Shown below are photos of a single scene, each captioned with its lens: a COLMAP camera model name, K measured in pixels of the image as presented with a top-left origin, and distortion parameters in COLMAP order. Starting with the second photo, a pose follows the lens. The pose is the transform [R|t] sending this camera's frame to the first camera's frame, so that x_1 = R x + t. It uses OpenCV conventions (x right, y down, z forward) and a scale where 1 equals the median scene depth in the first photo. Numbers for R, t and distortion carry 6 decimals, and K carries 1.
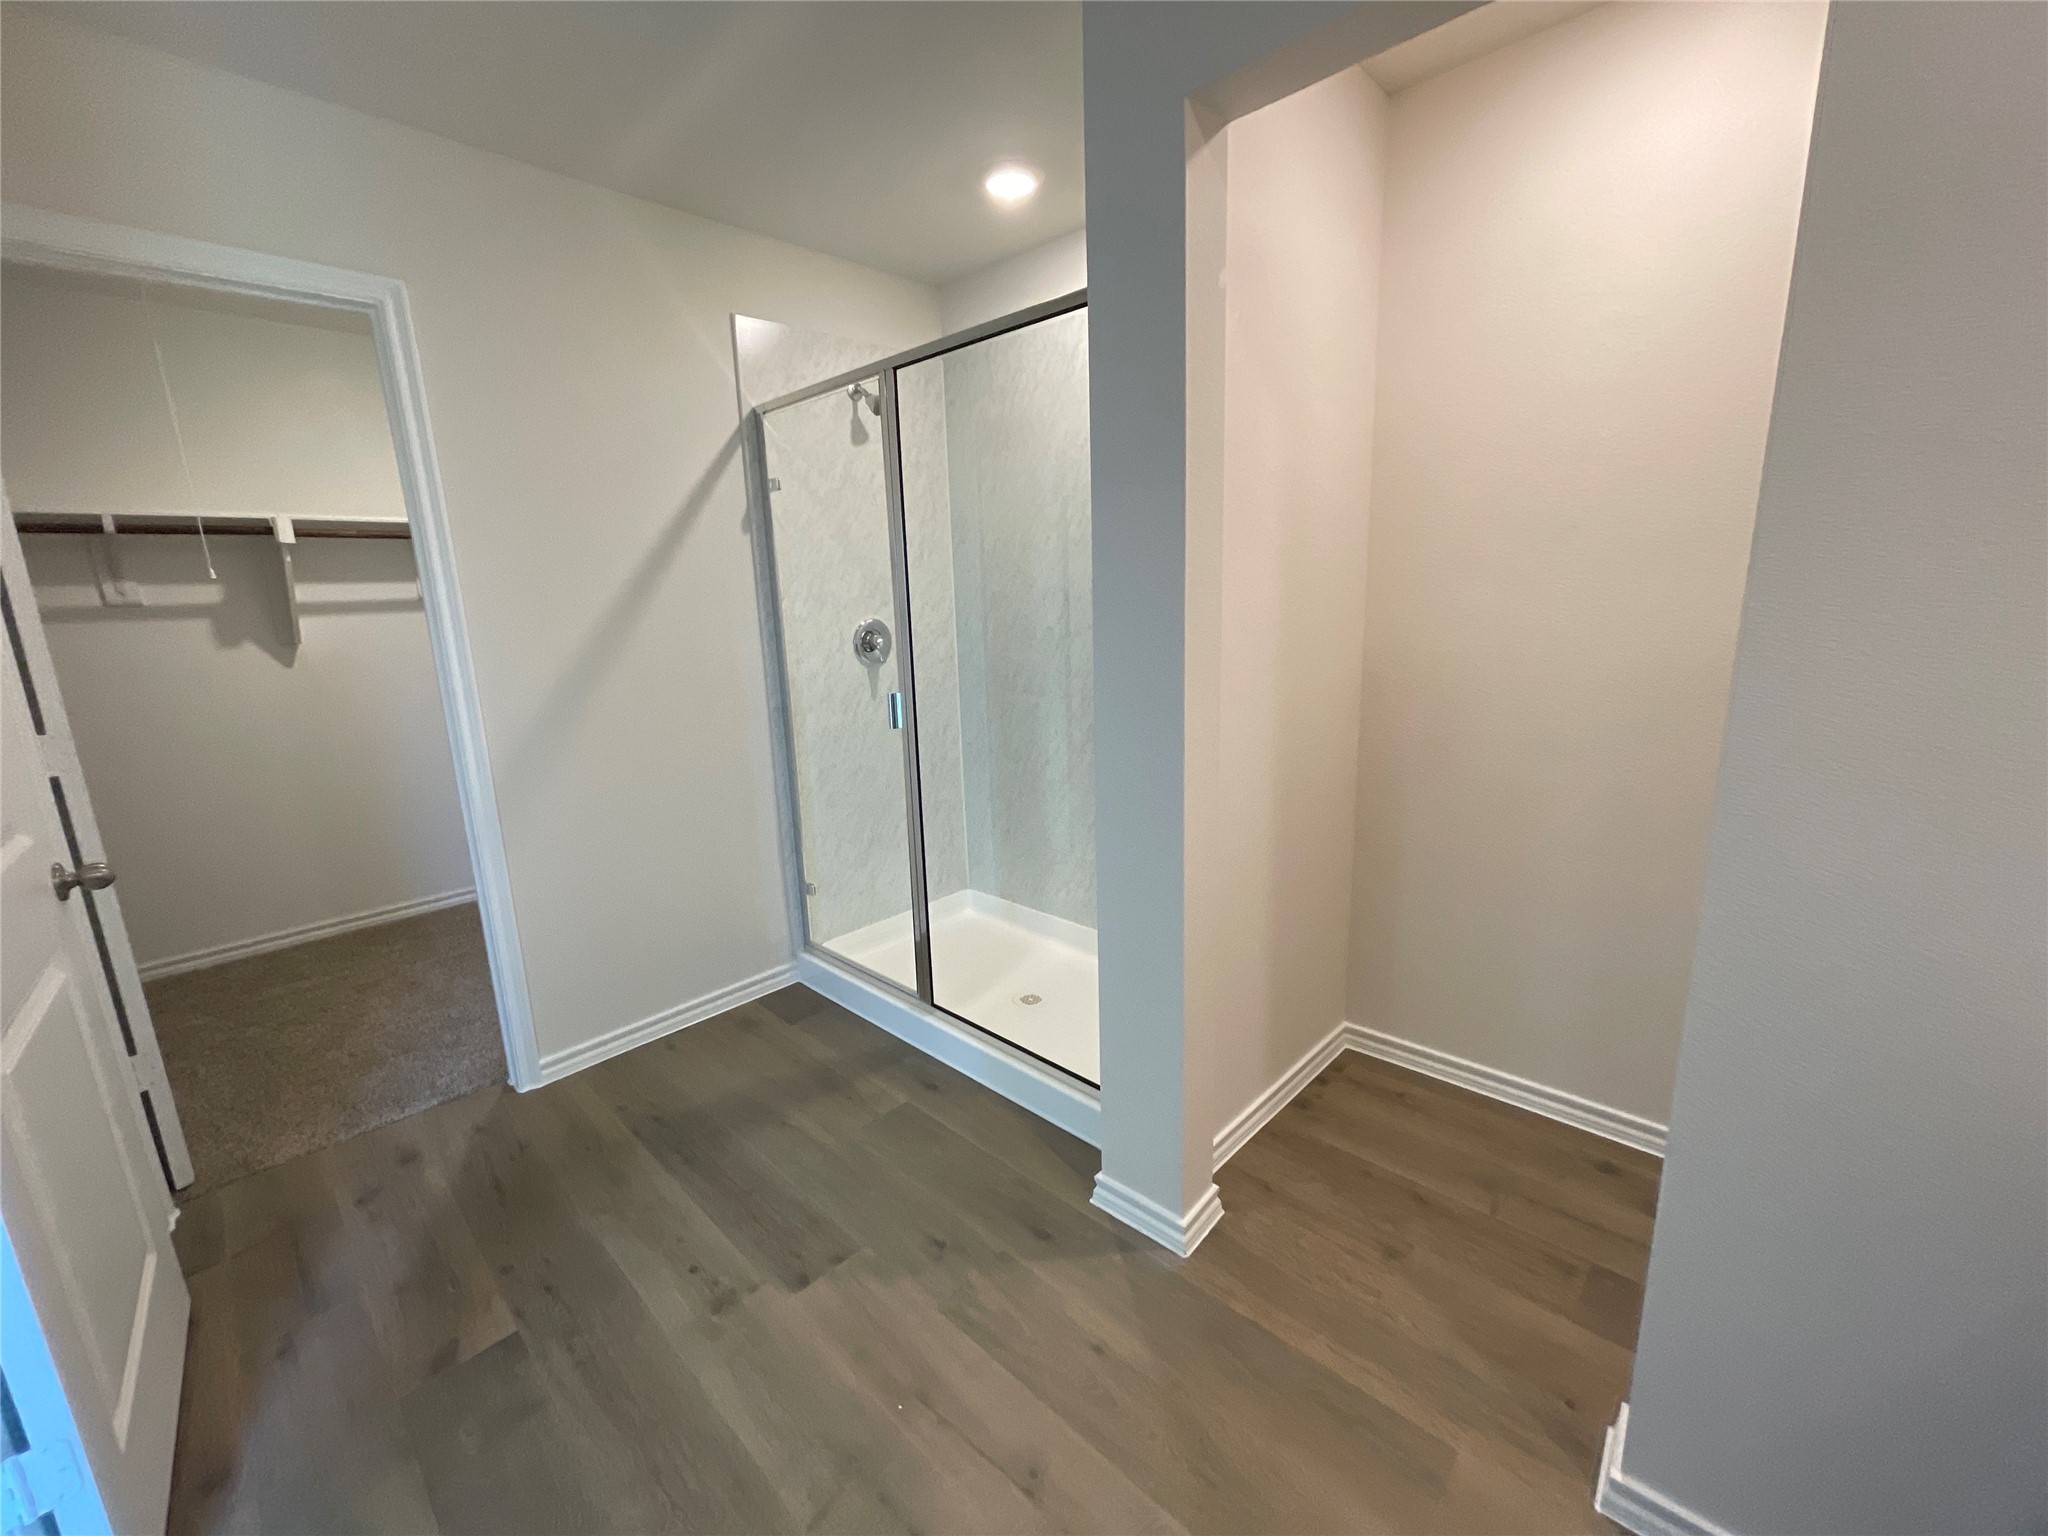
lens RADIAL K [[834.8, 0, 1031.7], [0, 834.8, 777.2], [0, 0, 1]] dist [-0.002685, 0.001739]
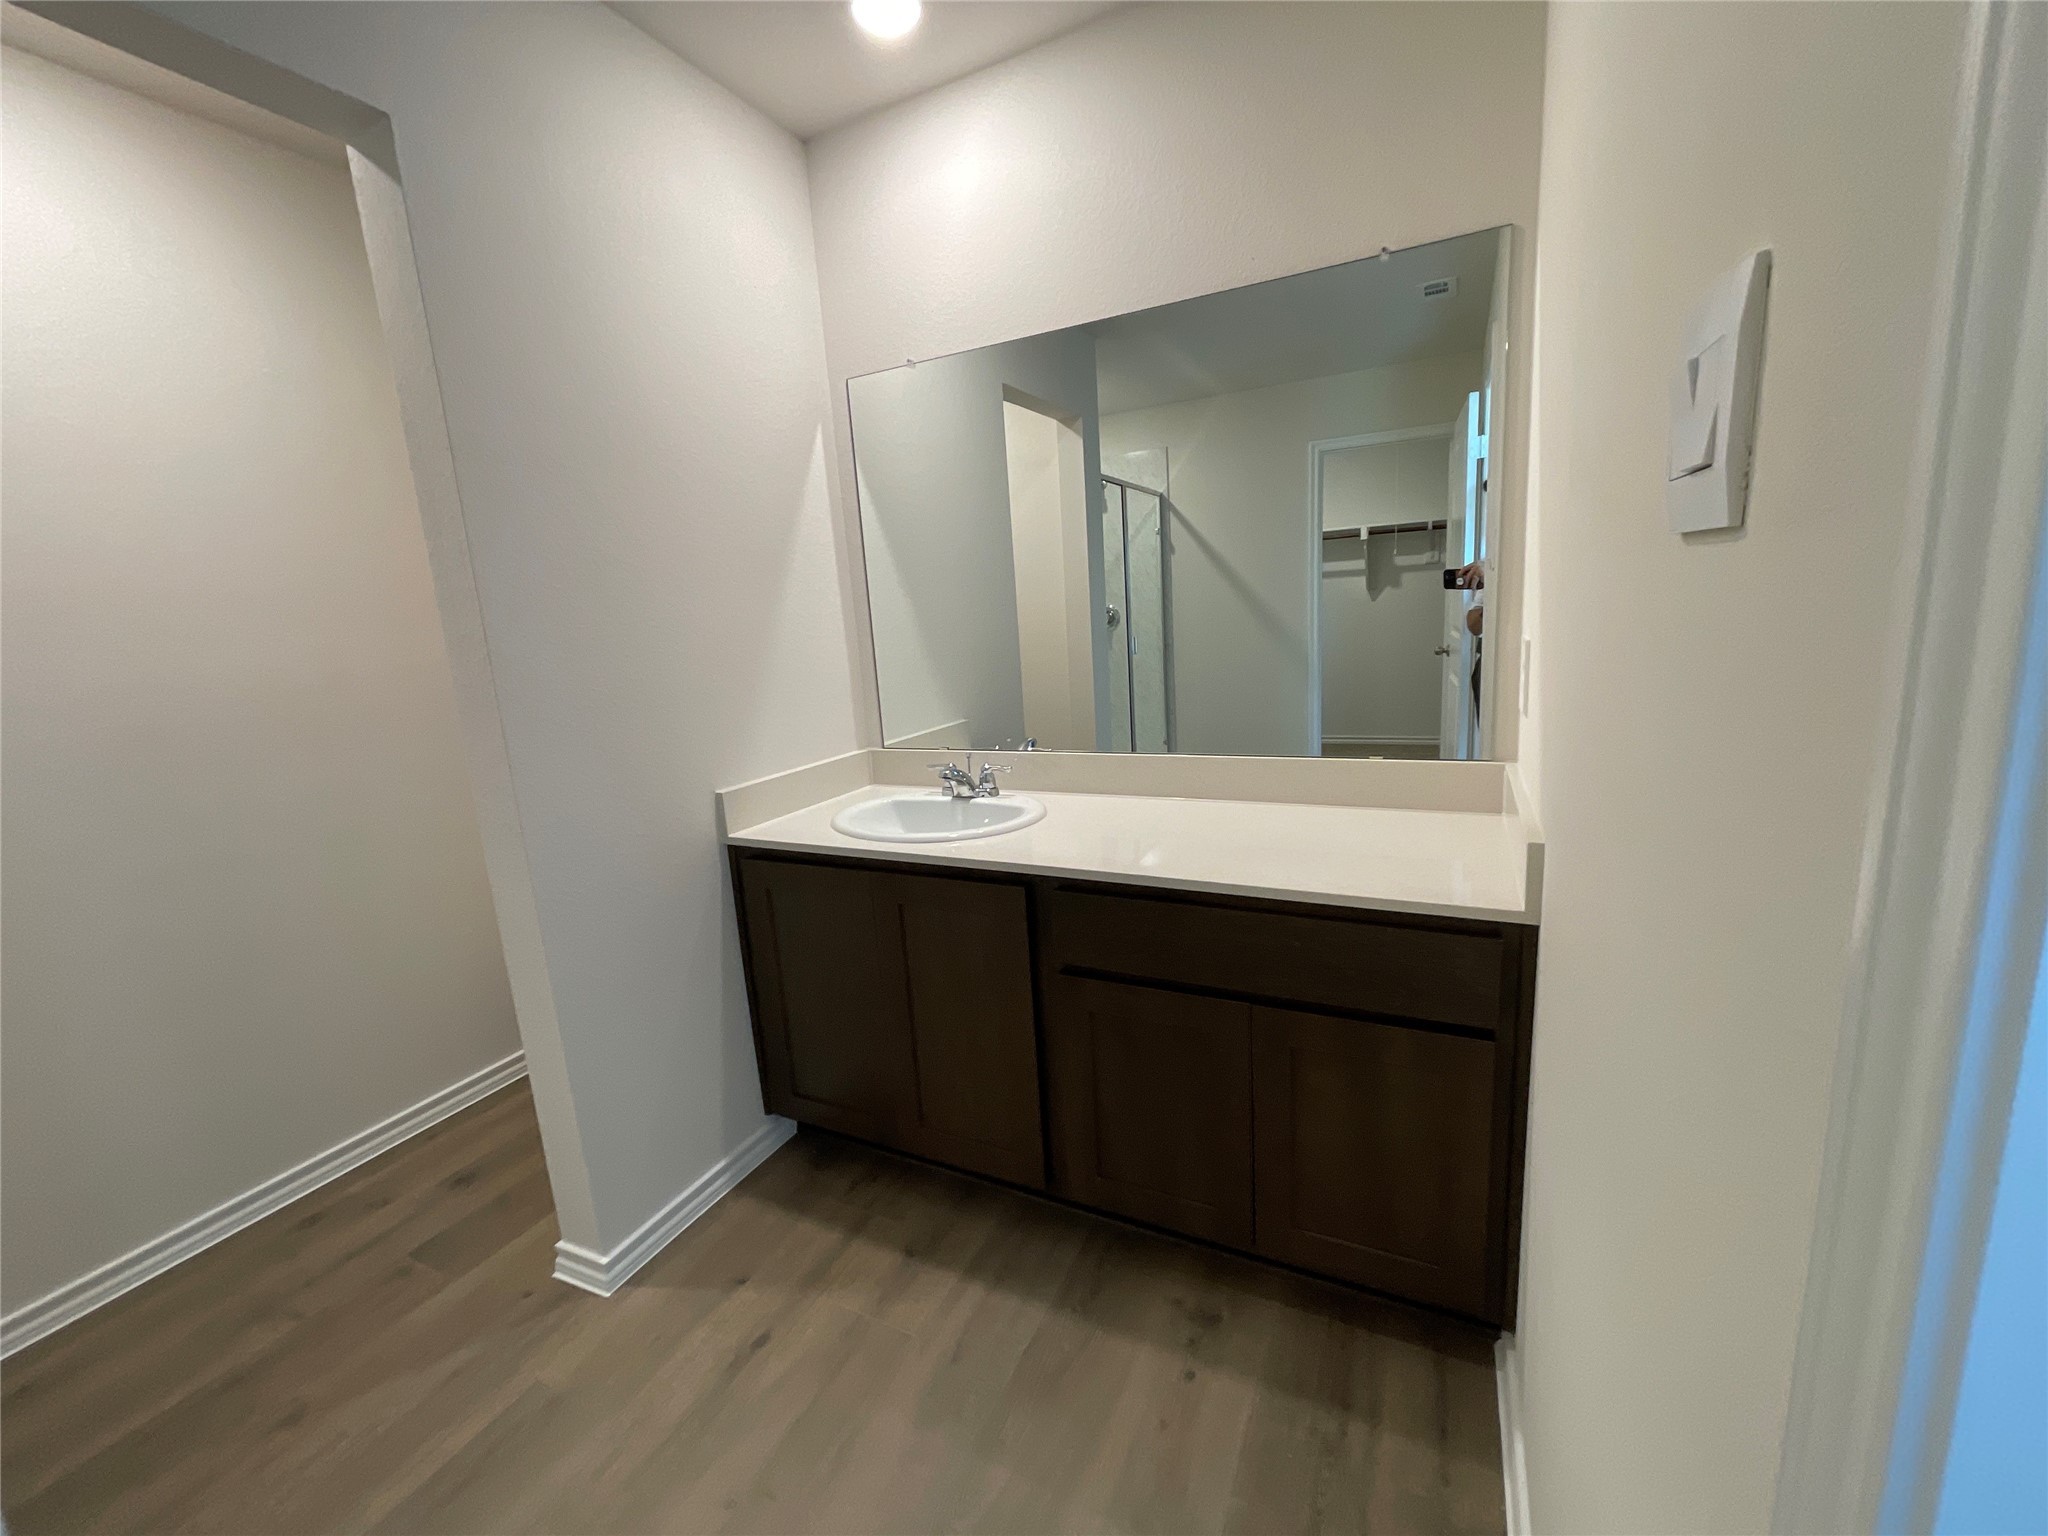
lens RADIAL K [[834.8, 0, 1010.1], [0, 834.8, 767.2], [0, 0, 1]] dist [-0.002685, 0.001739]
pose [[-0.281888, -0.128416, 0.950815, -0.488873], [0.301093, 0.929100, 0.214748, 0.002889], [-0.910979, 0.346819, -0.223237, 0.313761]]
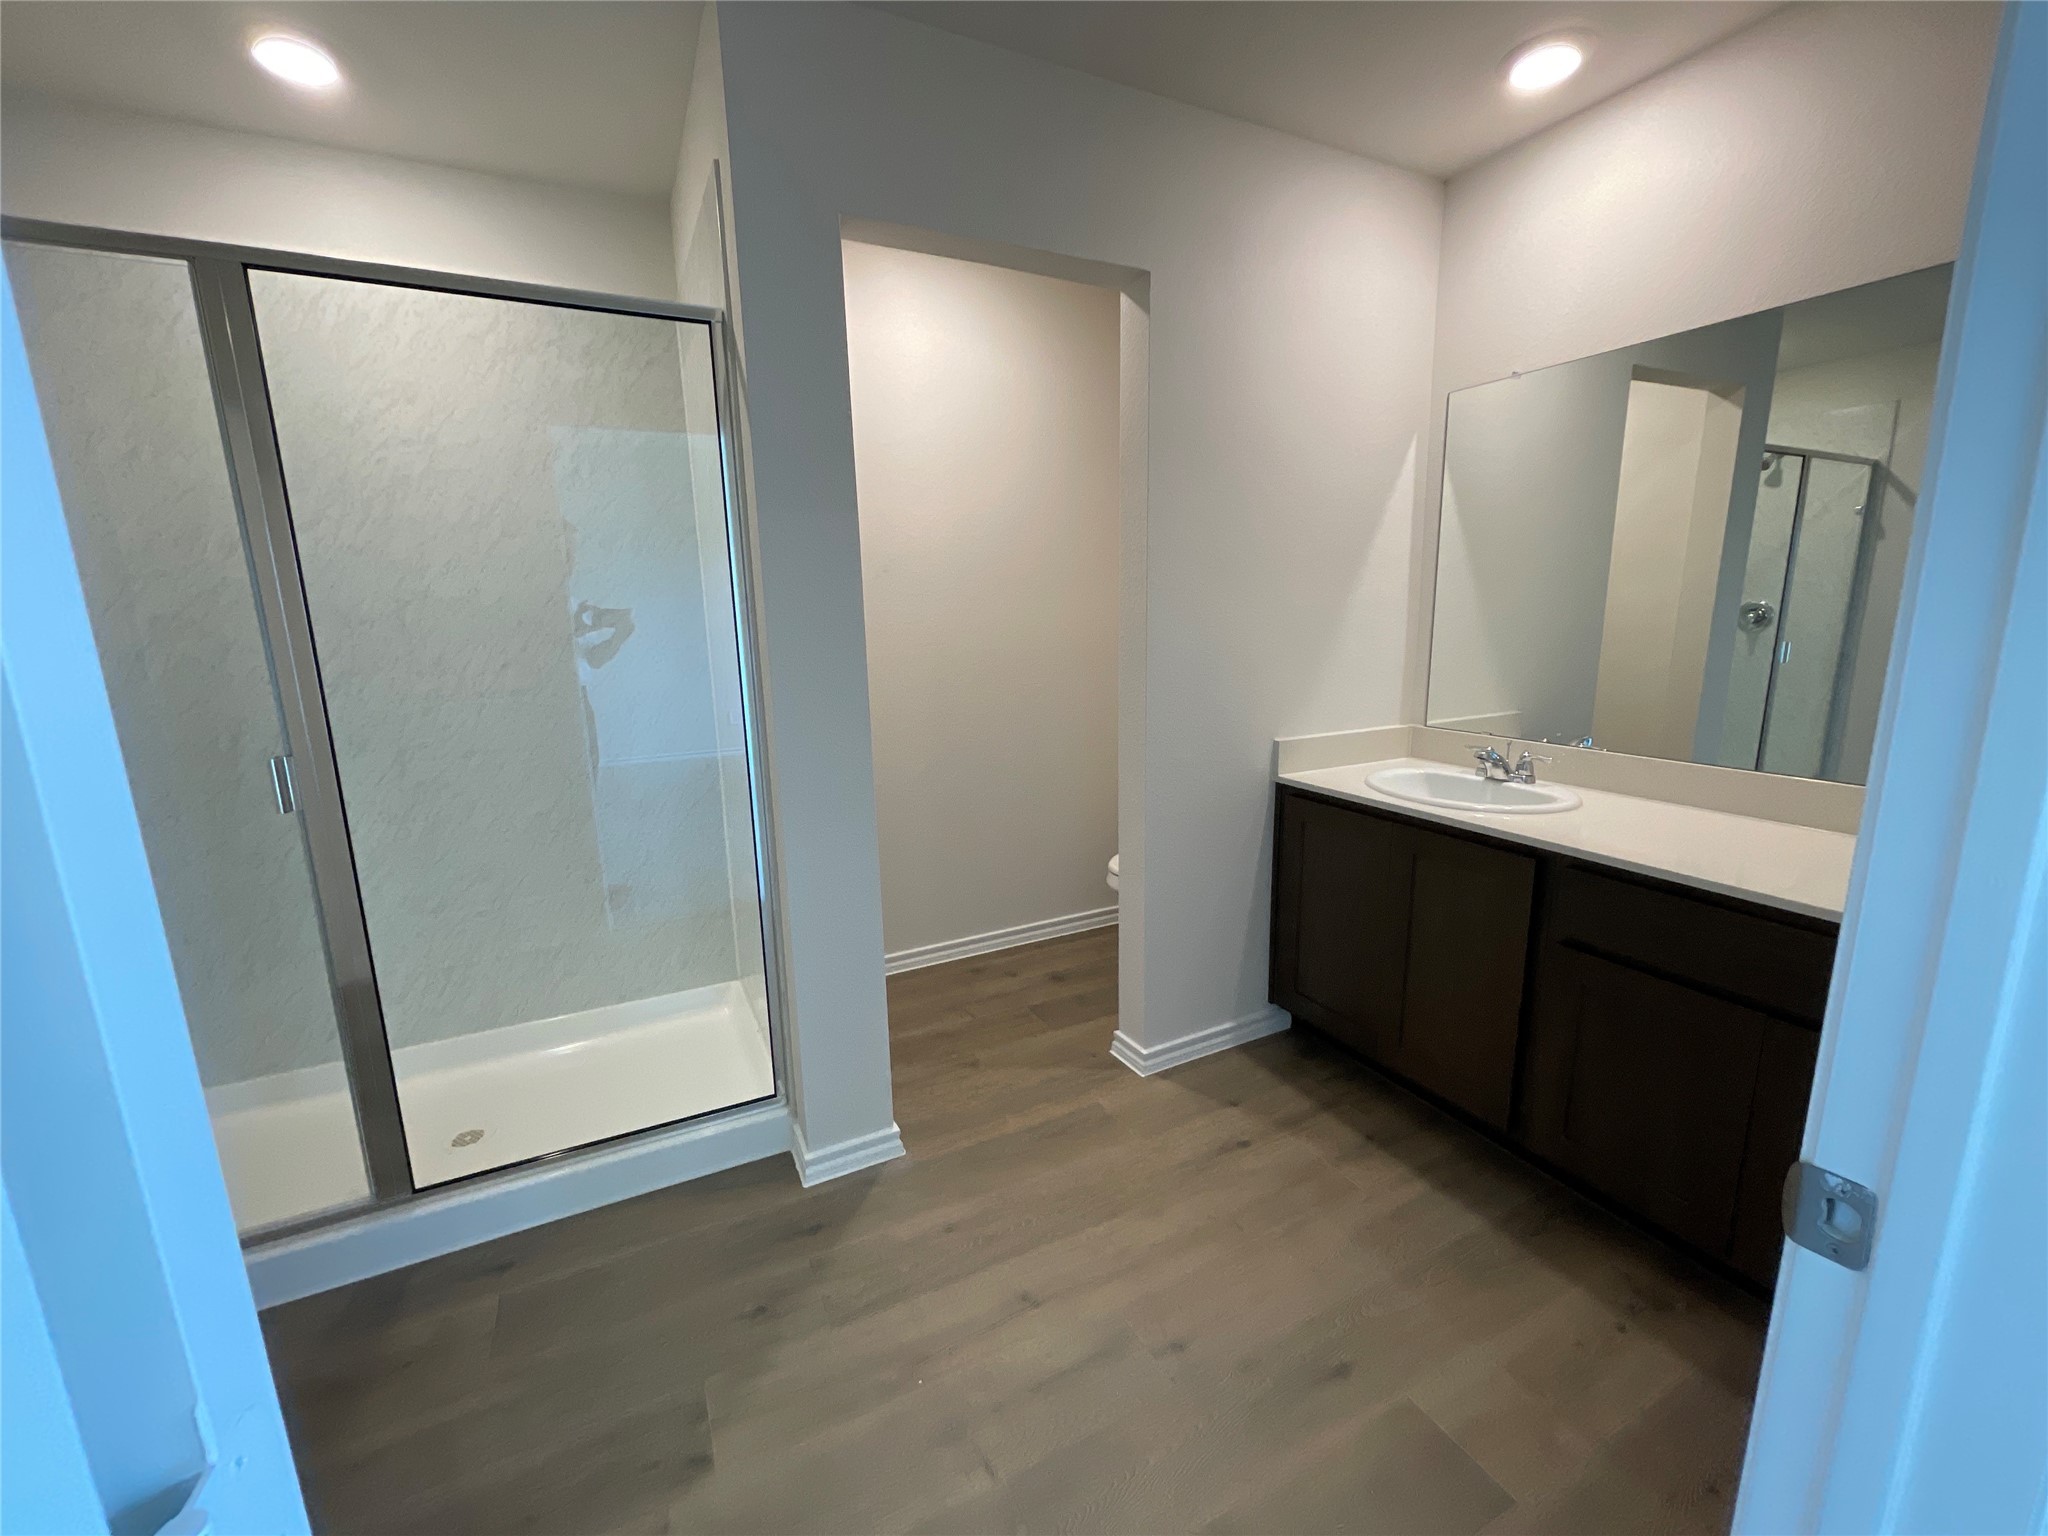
lens RADIAL K [[834.8, 0, 1021.3], [0, 834.8, 762.9], [0, 0, 1]] dist [-0.002685, 0.001739]
pose [[0.330579, -0.150260, 0.931740, -0.798151], [0.230141, 0.970277, 0.074821, -0.011321], [-0.915288, 0.189697, 0.355334, 0.332544]]
